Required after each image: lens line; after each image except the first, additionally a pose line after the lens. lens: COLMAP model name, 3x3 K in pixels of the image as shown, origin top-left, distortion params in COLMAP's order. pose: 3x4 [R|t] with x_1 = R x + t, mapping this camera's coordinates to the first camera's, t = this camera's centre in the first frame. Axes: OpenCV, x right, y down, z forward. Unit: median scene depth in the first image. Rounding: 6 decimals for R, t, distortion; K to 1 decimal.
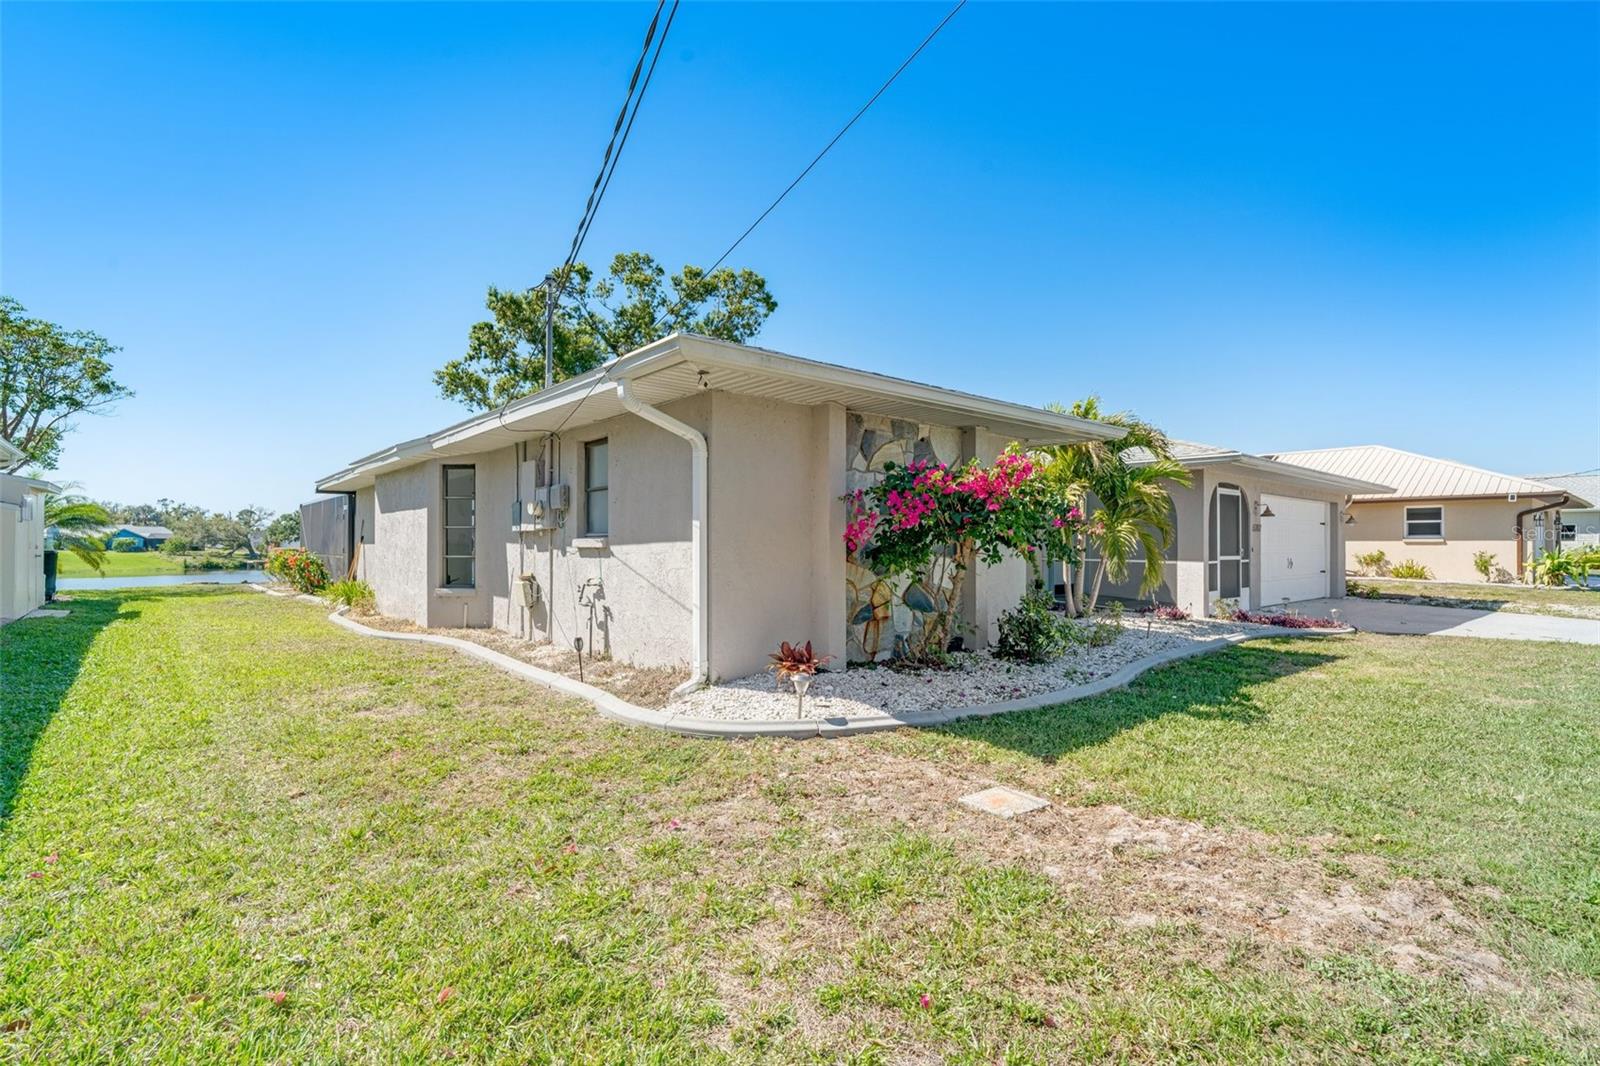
lens RADIAL K [[765.9, 0, 788.8], [0, 765.9, 545.2], [0, 0, 1]] dist [-0.019582, 0.001588]
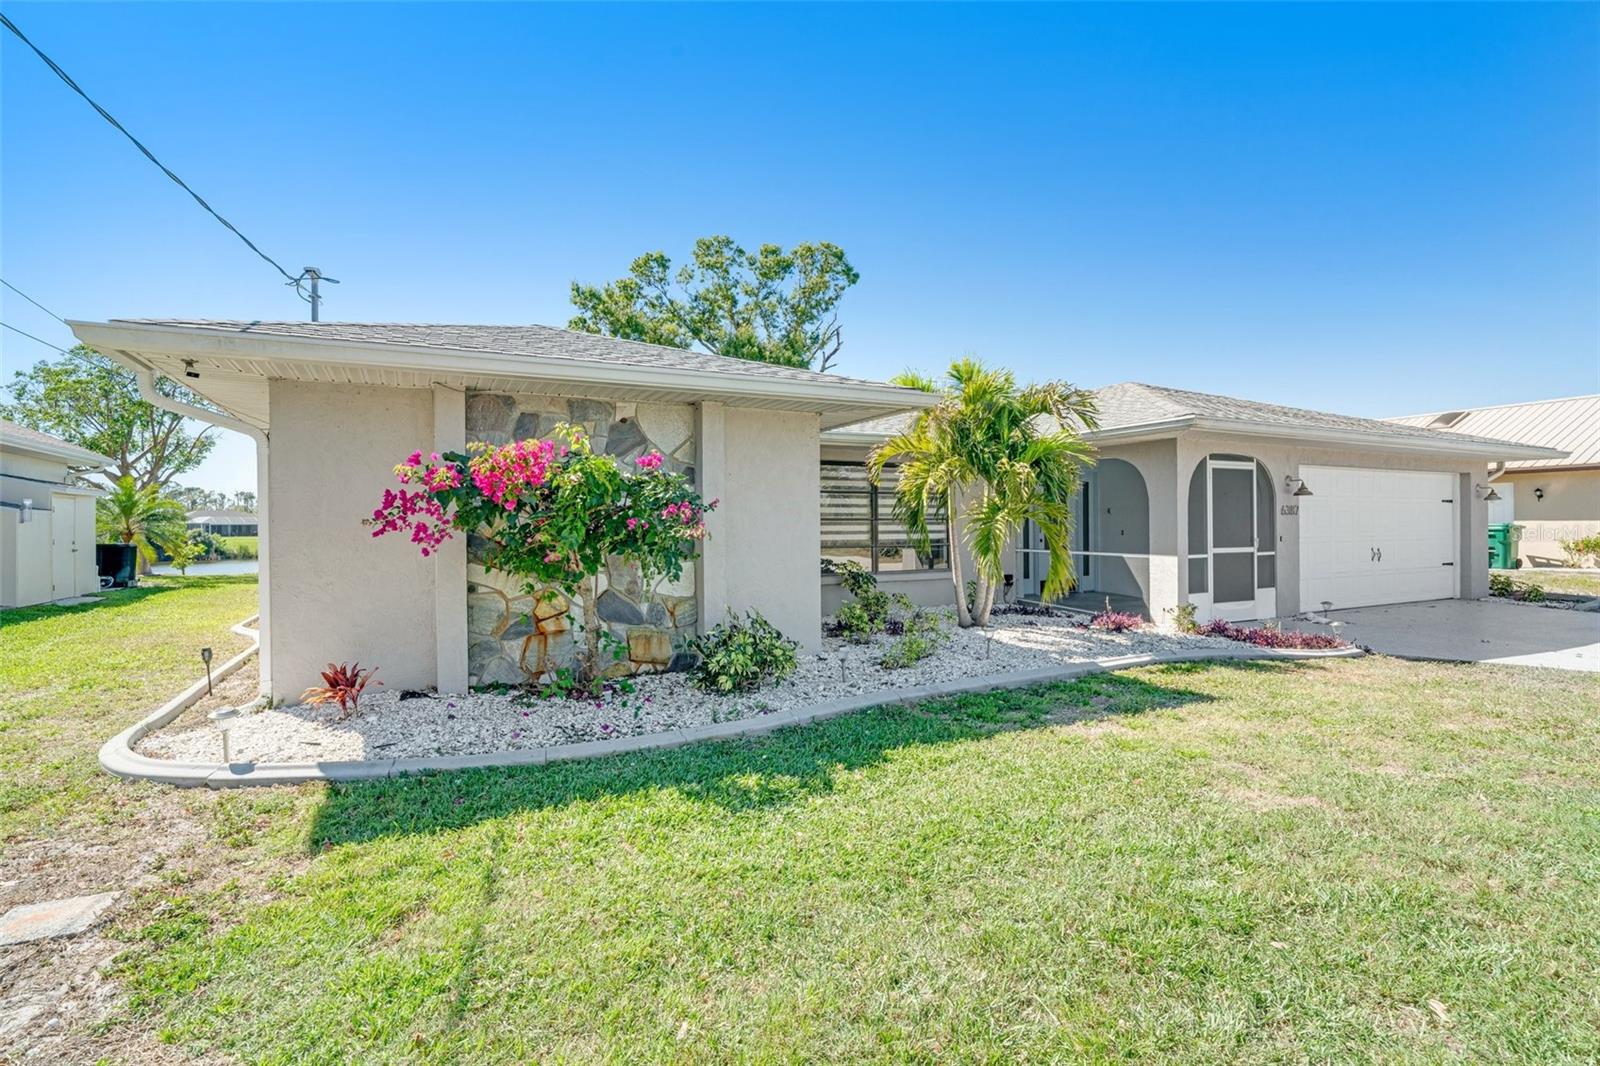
lens RADIAL K [[765.9, 0, 783.1], [0, 765.9, 533.2], [0, 0, 1]] dist [-0.019582, 0.001588]
pose [[0.968866, -0.005399, -0.247528, 0.141492], [0.008100, 0.999918, 0.009896, -0.005281], [0.247455, -0.011592, 0.968830, 0.057148]]
